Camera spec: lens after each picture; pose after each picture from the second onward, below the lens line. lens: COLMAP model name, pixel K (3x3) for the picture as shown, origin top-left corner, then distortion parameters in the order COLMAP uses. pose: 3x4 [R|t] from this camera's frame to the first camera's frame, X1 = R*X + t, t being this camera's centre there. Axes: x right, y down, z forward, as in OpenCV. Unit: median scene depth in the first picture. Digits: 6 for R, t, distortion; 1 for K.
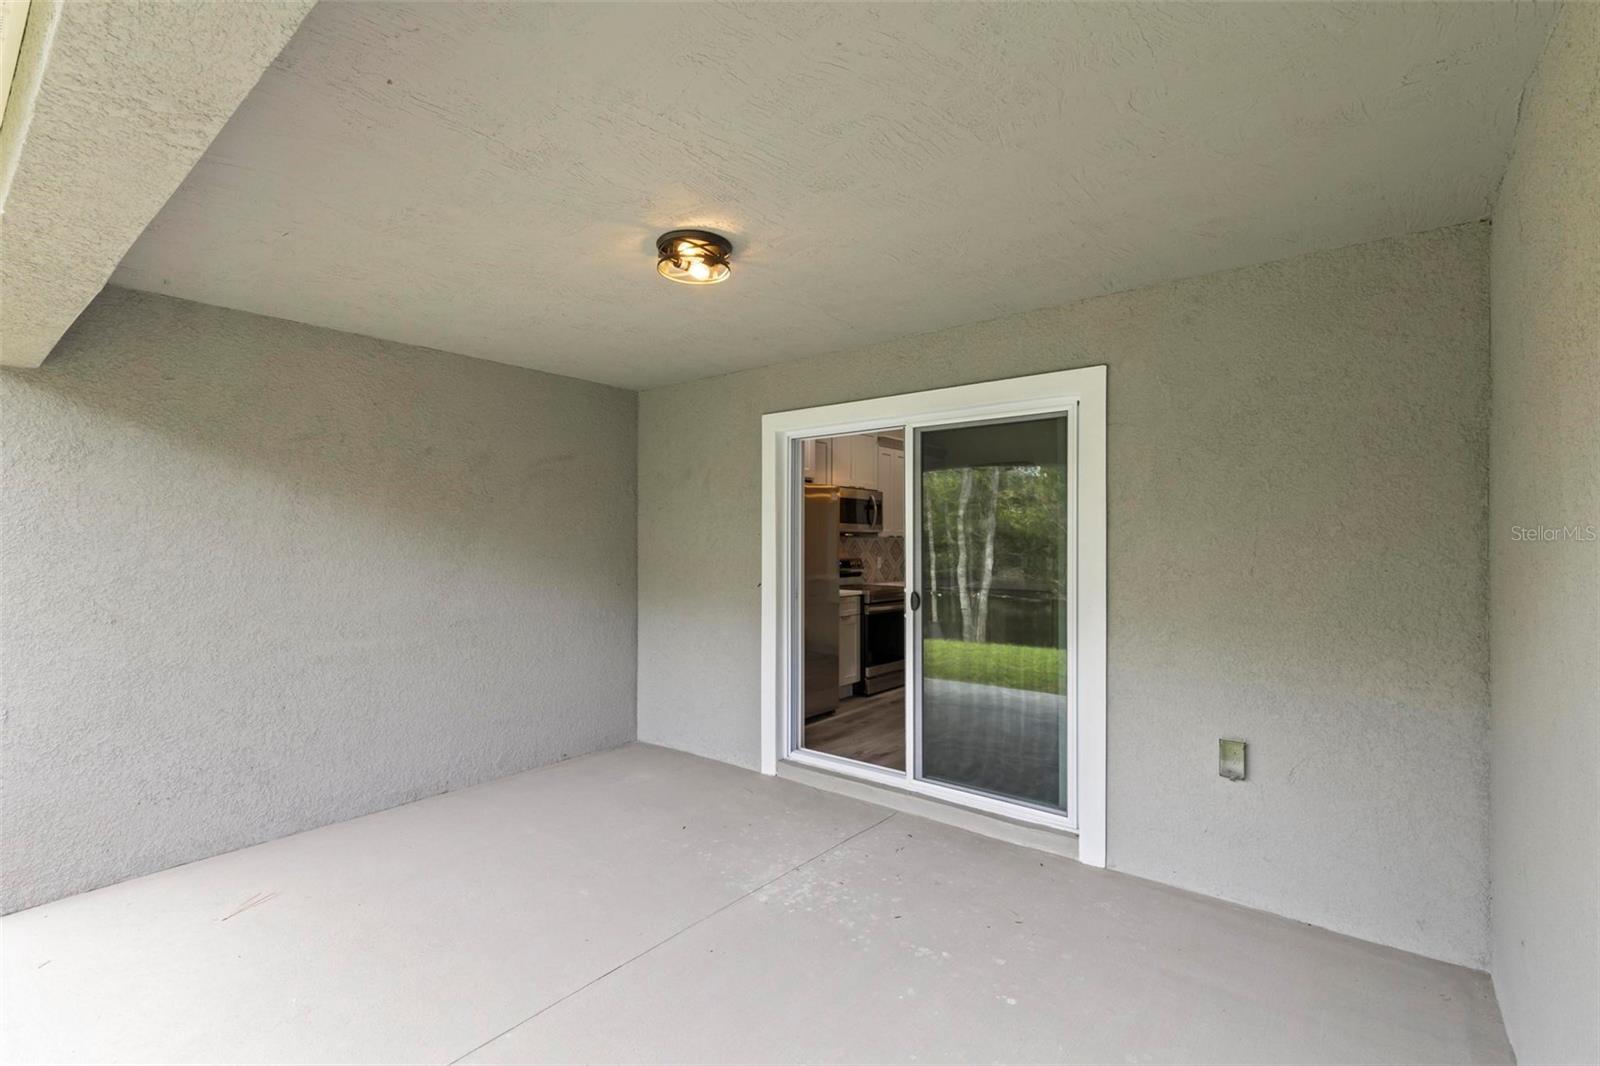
lens RADIAL K [[720.5, 0, 799.8], [0, 720.5, 538.0], [0, 0, 1]] dist [0.014643, -0.002300]
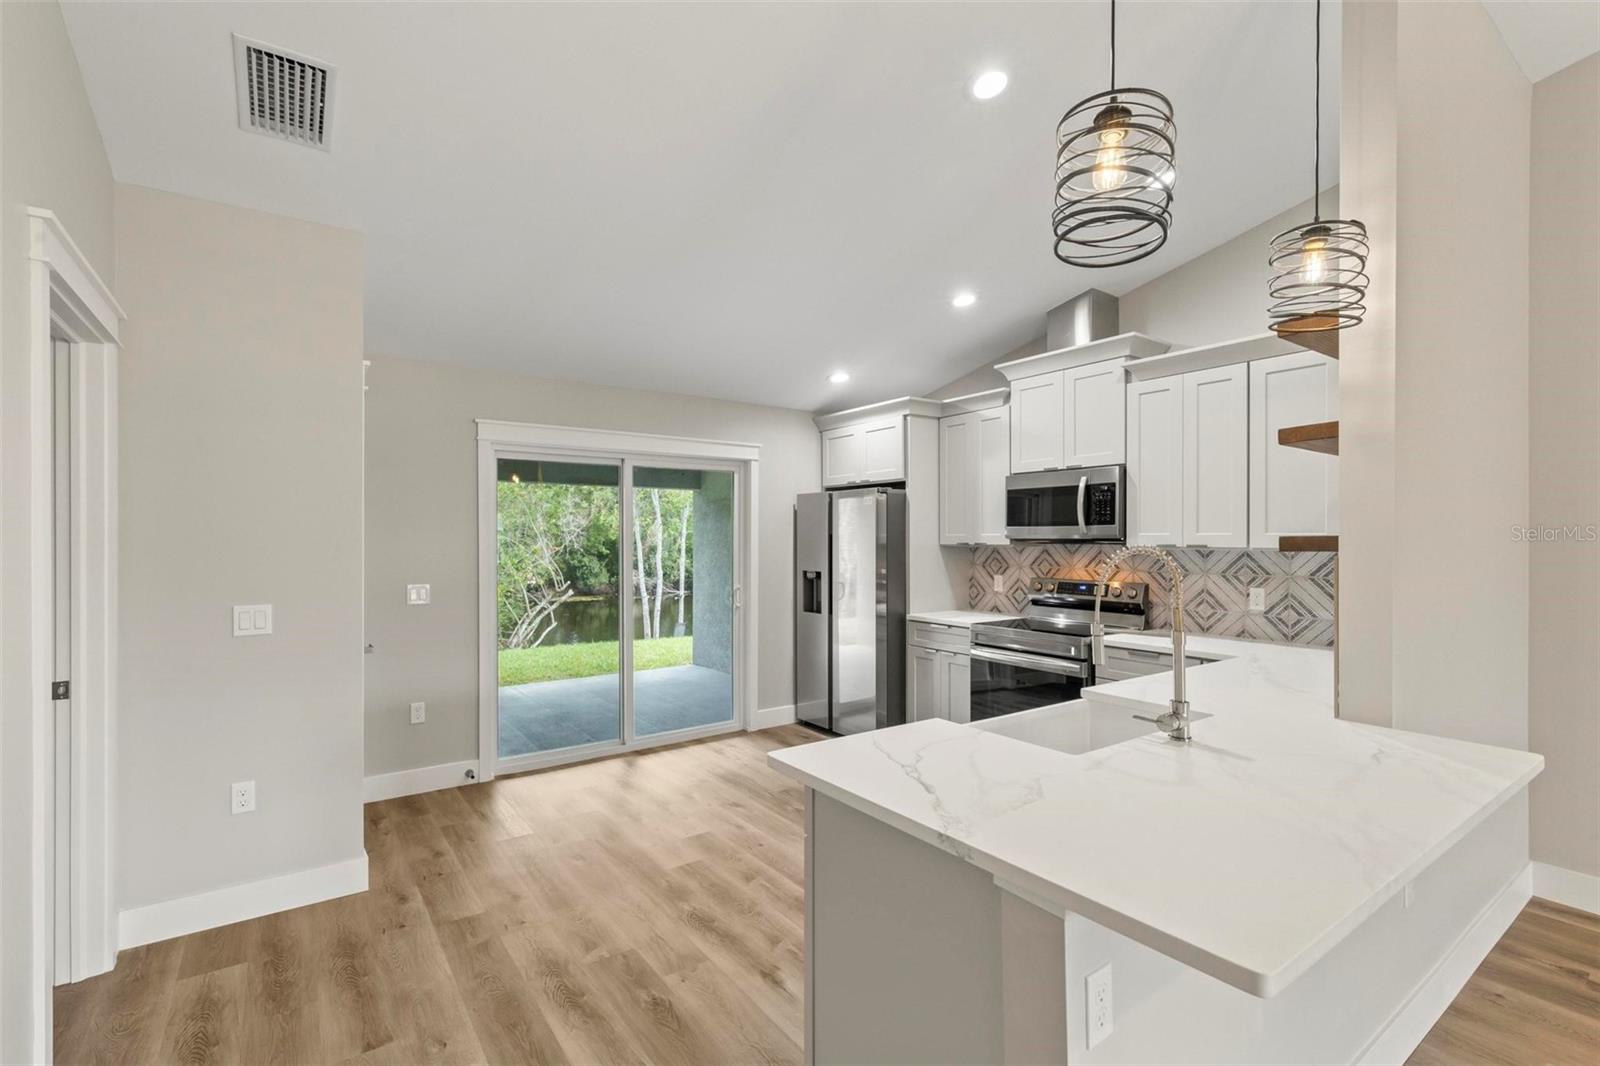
lens RADIAL K [[720.5, 0, 792.6], [0, 720.5, 539.0], [0, 0, 1]] dist [0.014643, -0.002300]
pose [[-0.268457, -0.001958, -0.963290, 1.442481], [-0.000858, 0.999998, -0.001794, -0.012158], [0.963291, 0.000345, -0.268459, 1.781102]]
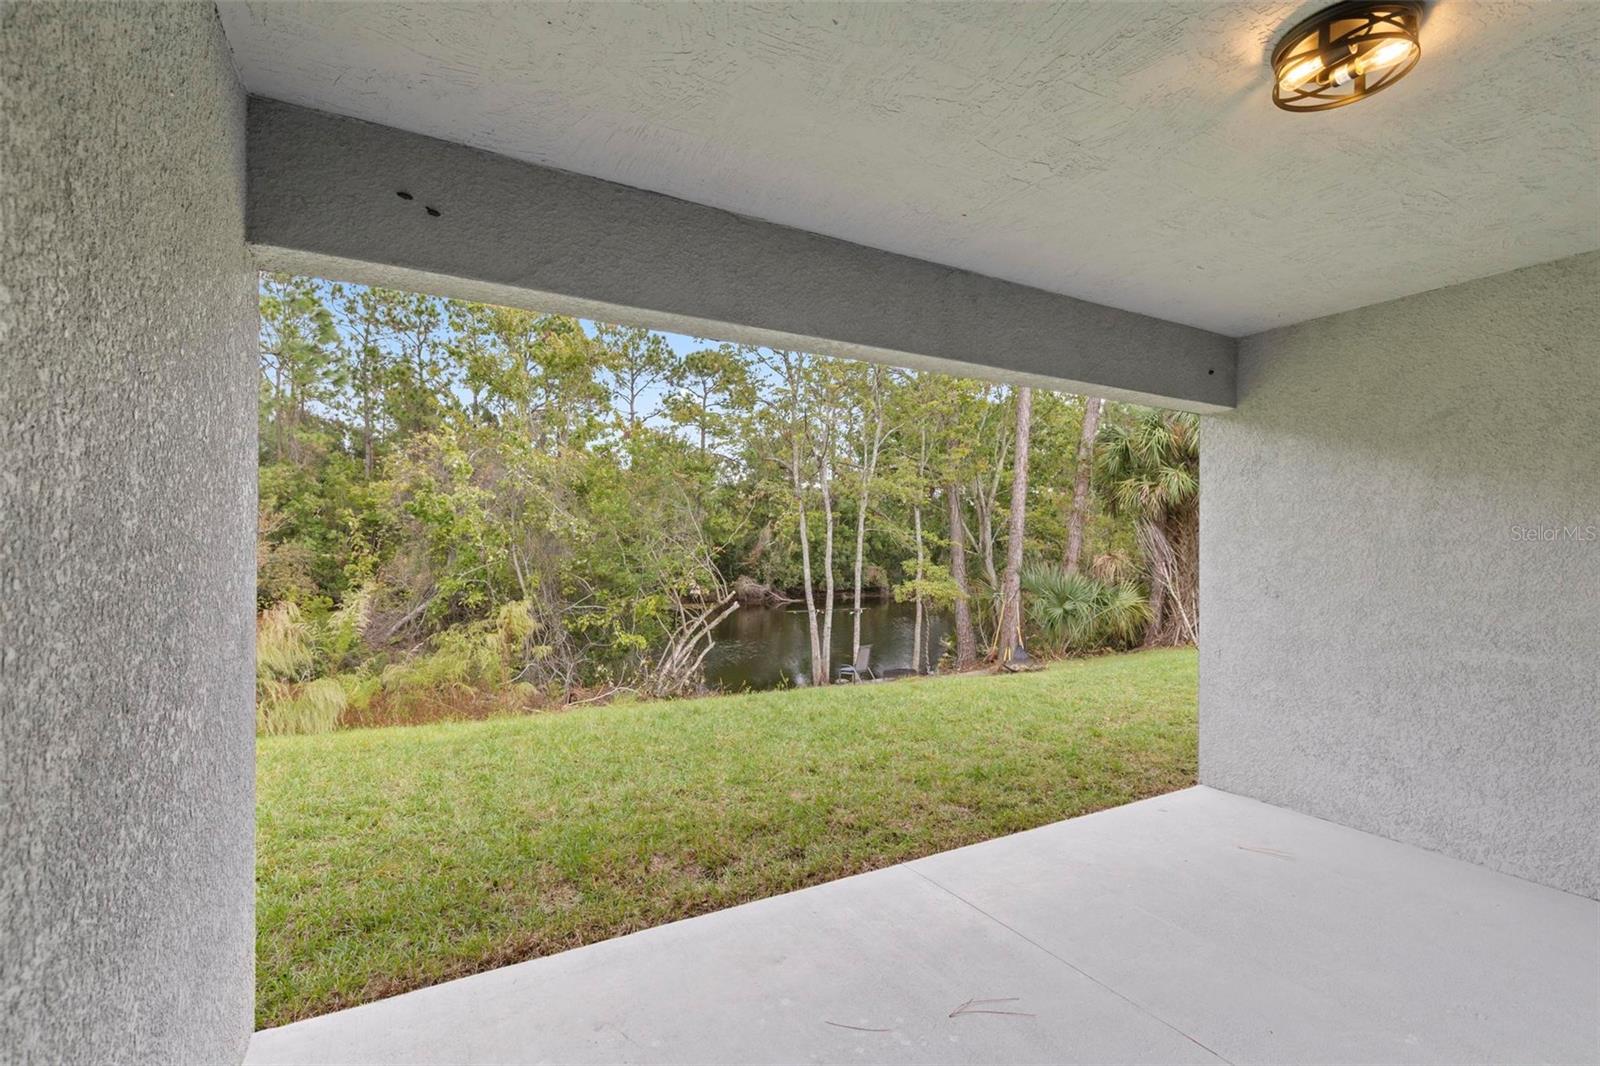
lens RADIAL K [[720.5, 0, 786.2], [0, 720.5, 541.1], [0, 0, 1]] dist [0.014643, -0.002300]
pose [[-0.383615, -0.008699, -0.923452, 0.463286], [-0.005704, 0.999959, -0.007050, 0.029010], [0.923475, 0.002563, -0.383649, 0.602387]]
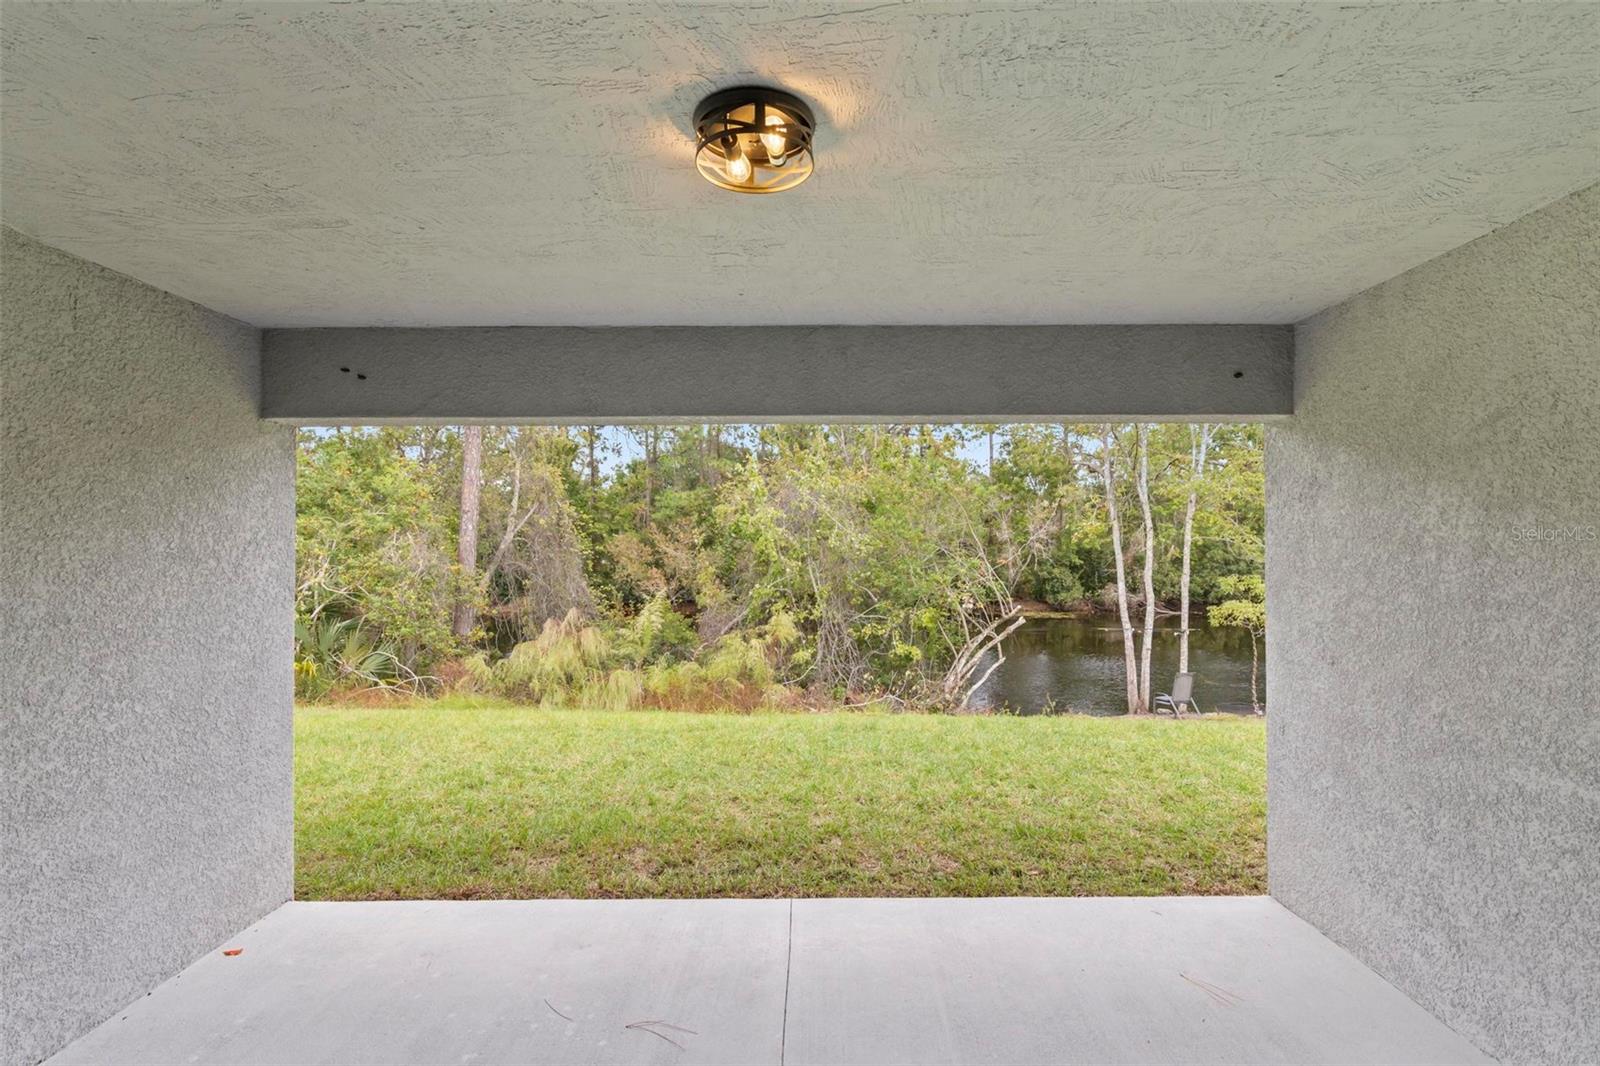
lens RADIAL K [[720.5, 0, 798.6], [0, 720.5, 537.3], [0, 0, 1]] dist [0.014643, -0.002300]
pose [[-0.784515, -0.007648, -0.620062, 0.160102], [0.002846, 0.999869, -0.015933, -0.029765], [0.620103, -0.014265, -0.784391, 1.131618]]
